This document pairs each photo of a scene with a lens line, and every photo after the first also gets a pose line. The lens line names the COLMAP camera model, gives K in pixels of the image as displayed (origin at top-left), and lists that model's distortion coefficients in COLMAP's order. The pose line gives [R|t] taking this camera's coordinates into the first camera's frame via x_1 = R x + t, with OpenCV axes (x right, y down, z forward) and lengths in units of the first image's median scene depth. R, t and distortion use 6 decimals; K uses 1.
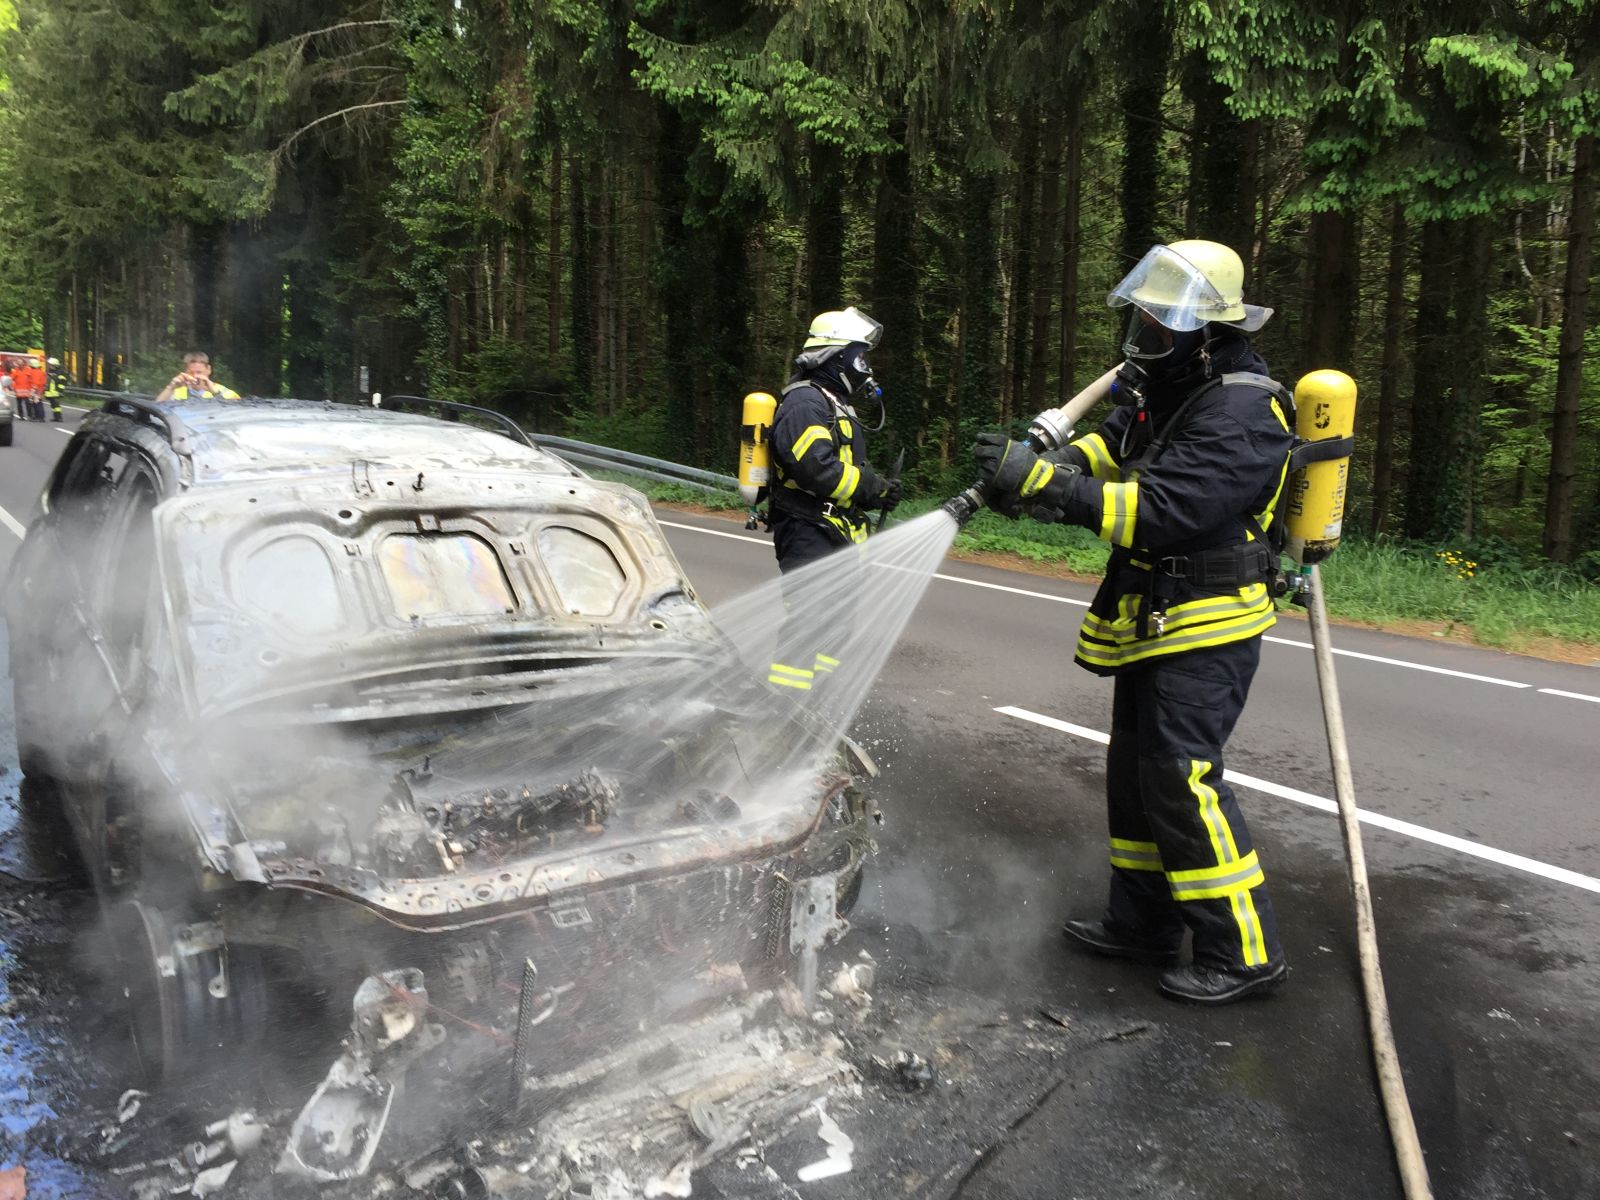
lens RADIAL K [[1366.9, 0, 794.3], [0, 1366.9, 598.5], [0, 0, 1]] dist [0.077321, -0.094163]
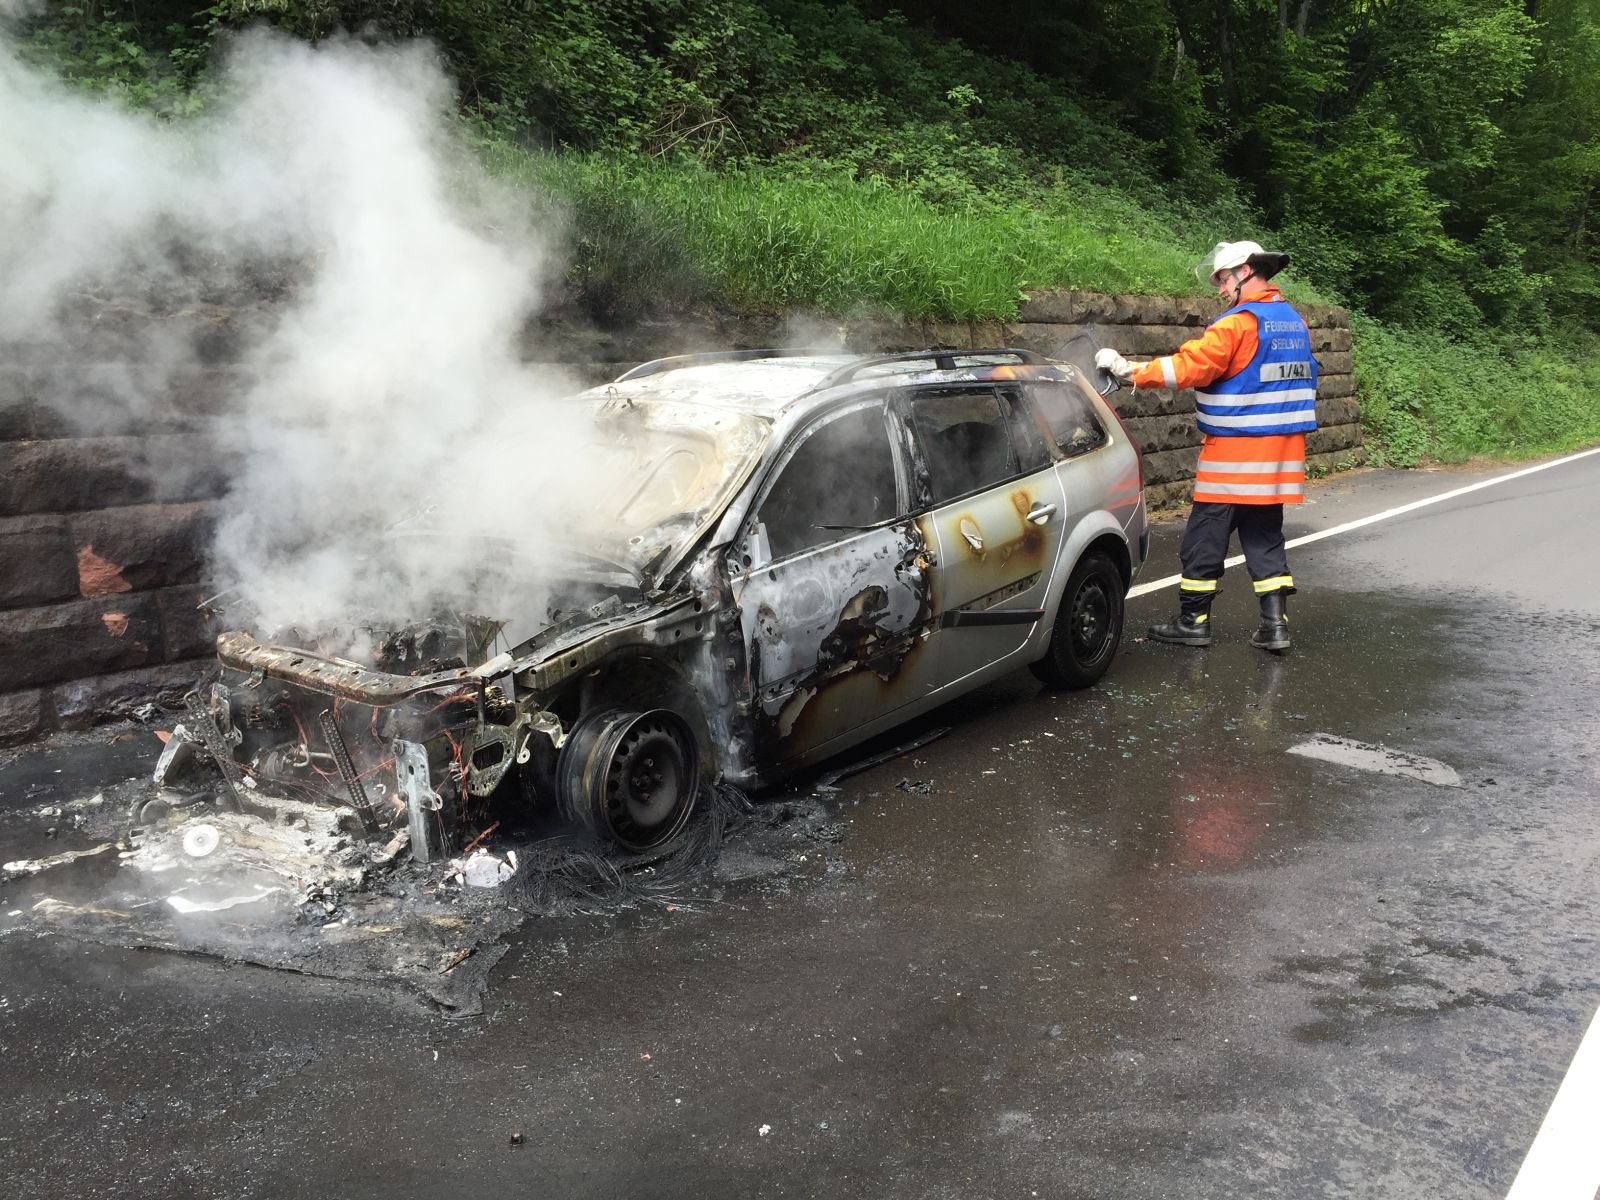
lens RADIAL K [[1366.9, 0, 785.9], [0, 1366.9, 610.0], [0, 0, 1]] dist [0.077321, -0.094163]
pose [[0.302193, 0.170784, -0.937823, 0.128813], [-0.155460, 0.979478, 0.128276, -0.011306], [0.940485, 0.107030, 0.322541, 0.100039]]
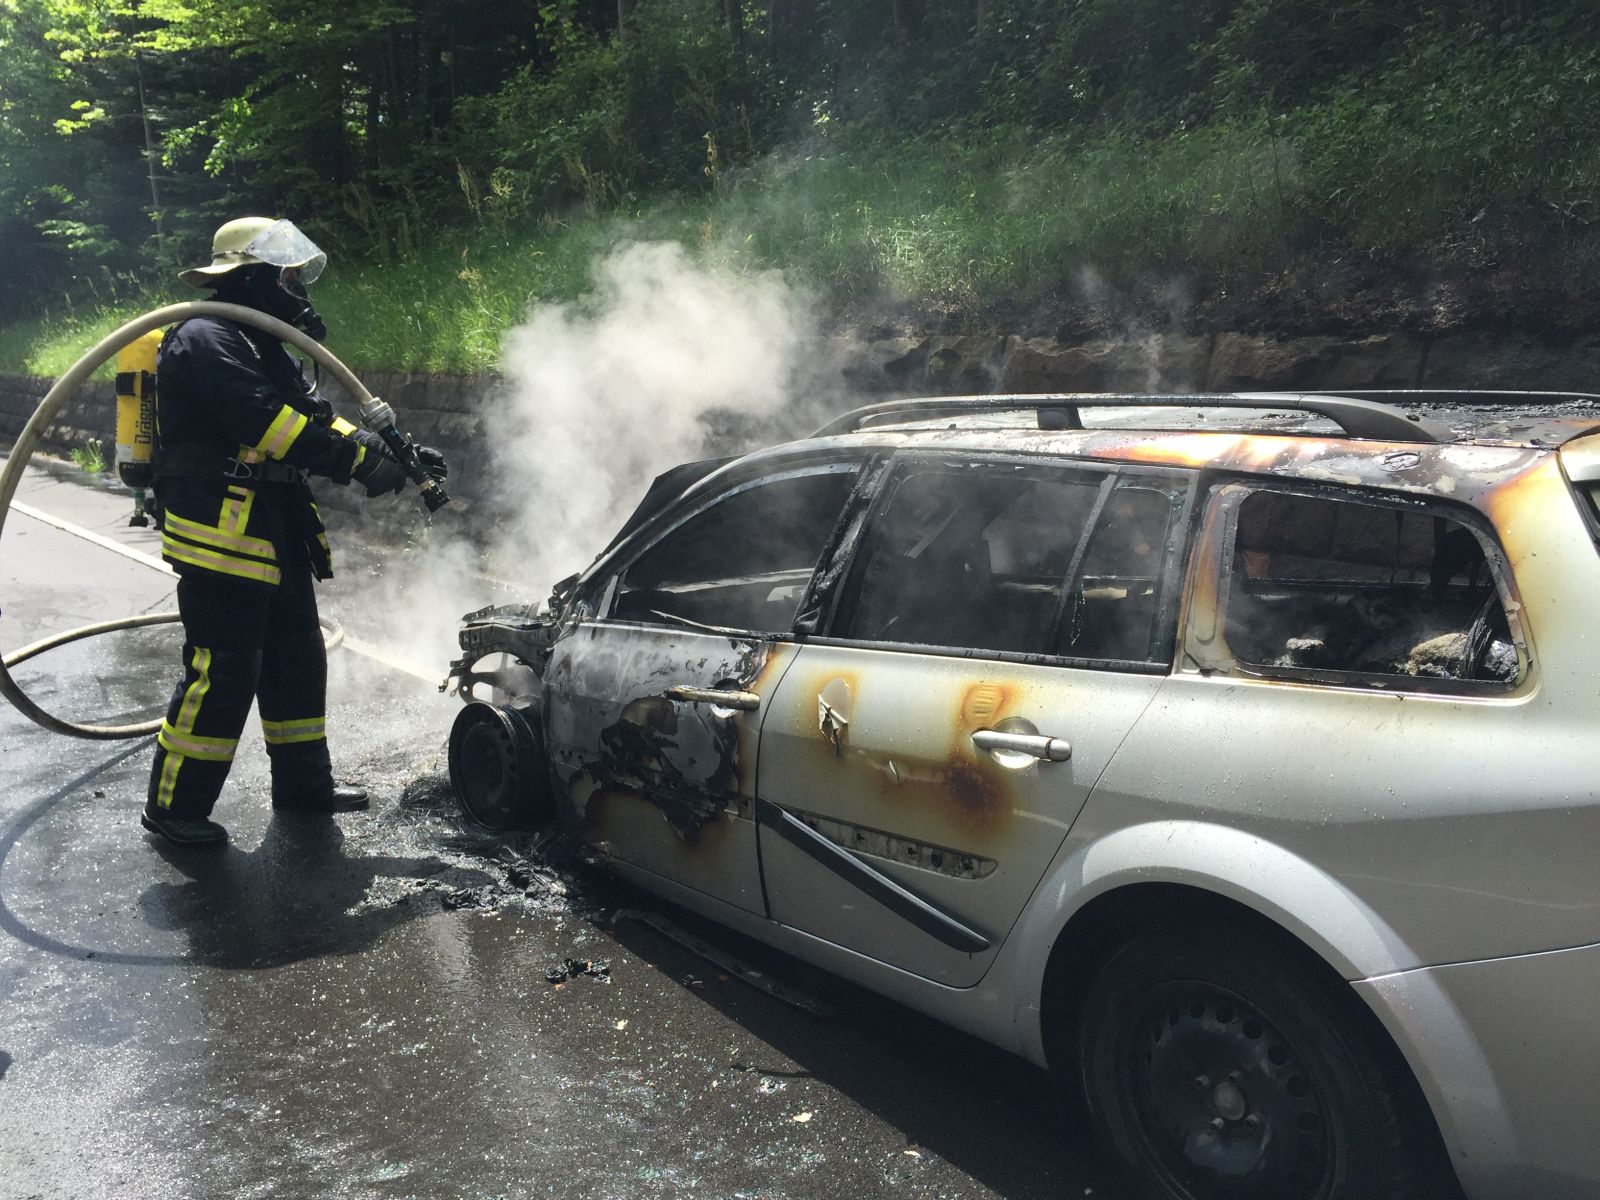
lens RADIAL K [[1366.9, 0, 797.8], [0, 1366.9, 599.2], [0, 0, 1]] dist [0.077321, -0.094163]
pose [[-0.994588, -0.001735, -0.103884, -0.015959], [-0.035649, 0.944862, 0.325523, -0.042004], [0.097591, 0.327465, -0.939810, 0.268917]]
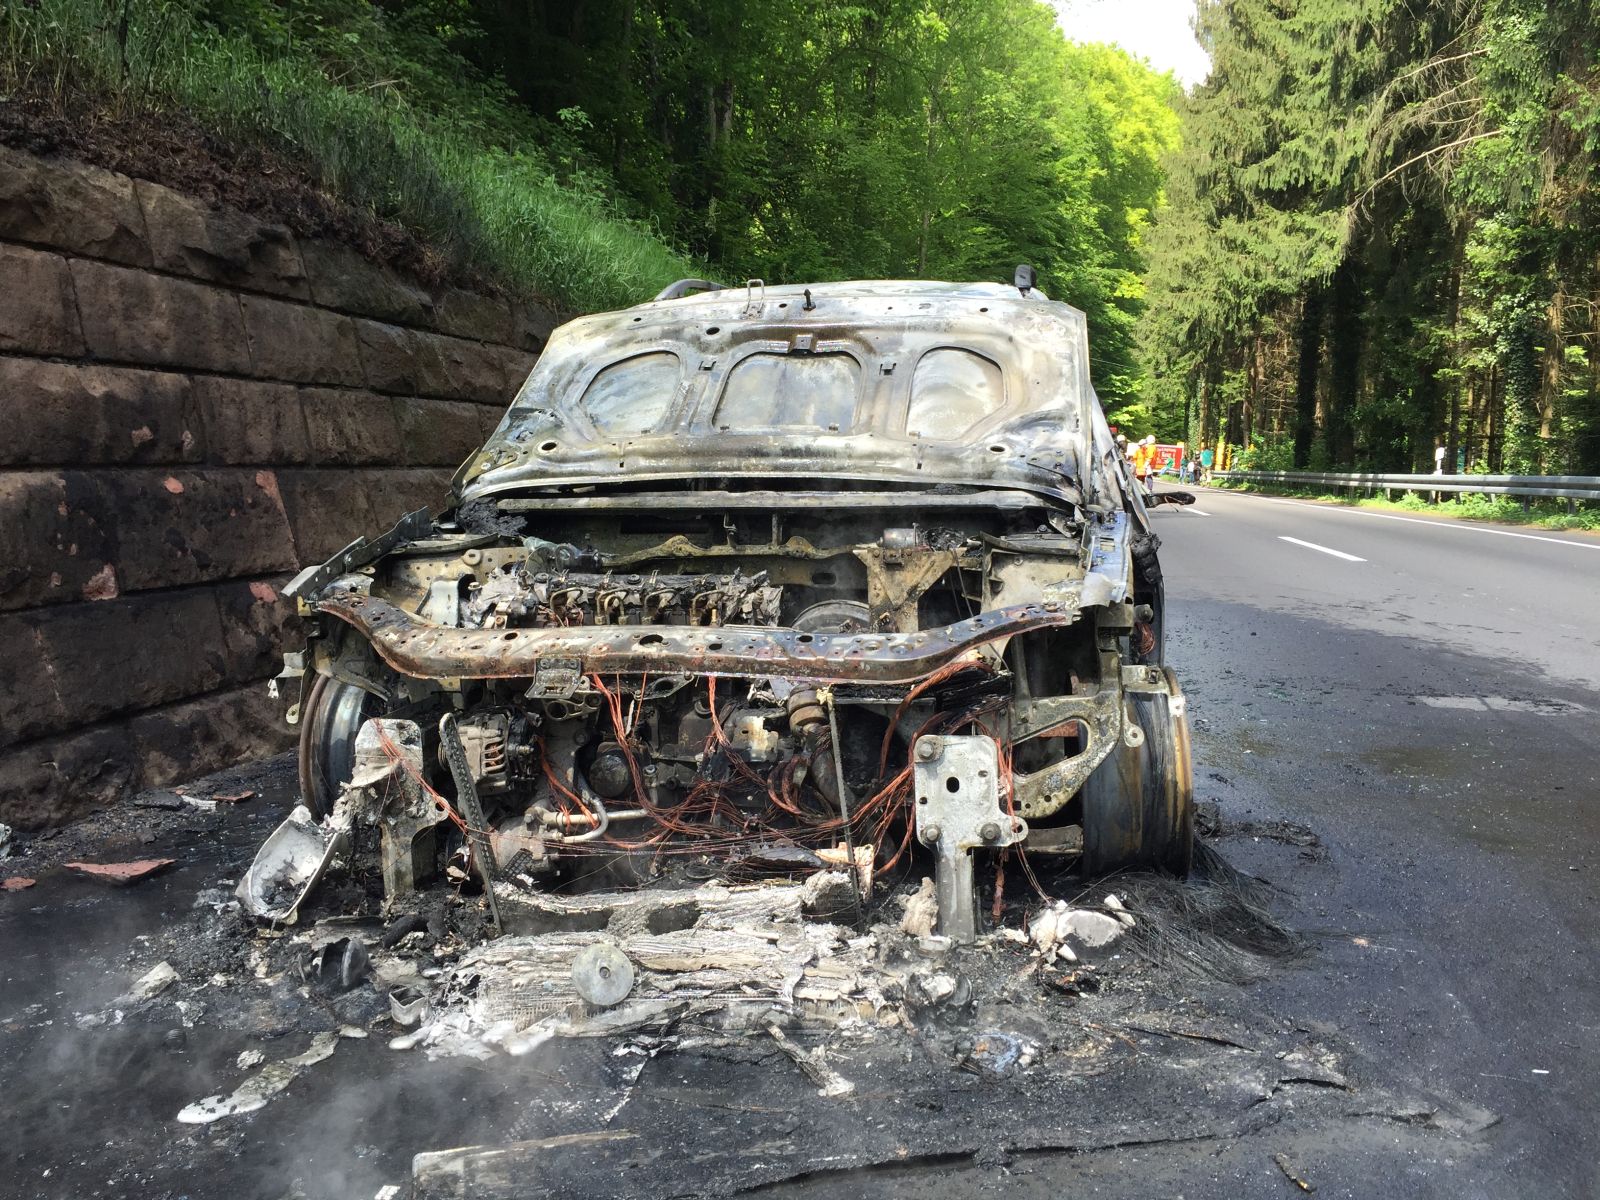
lens RADIAL K [[1366.9, 0, 799.5], [0, 1366.9, 598.3], [0, 0, 1]] dist [0.077321, -0.094163]
pose [[0.714529, 0.049319, -0.697866, 0.047238], [-0.094068, 0.995227, -0.025981, 0.017505], [0.693253, 0.084211, 0.715757, 0.049755]]
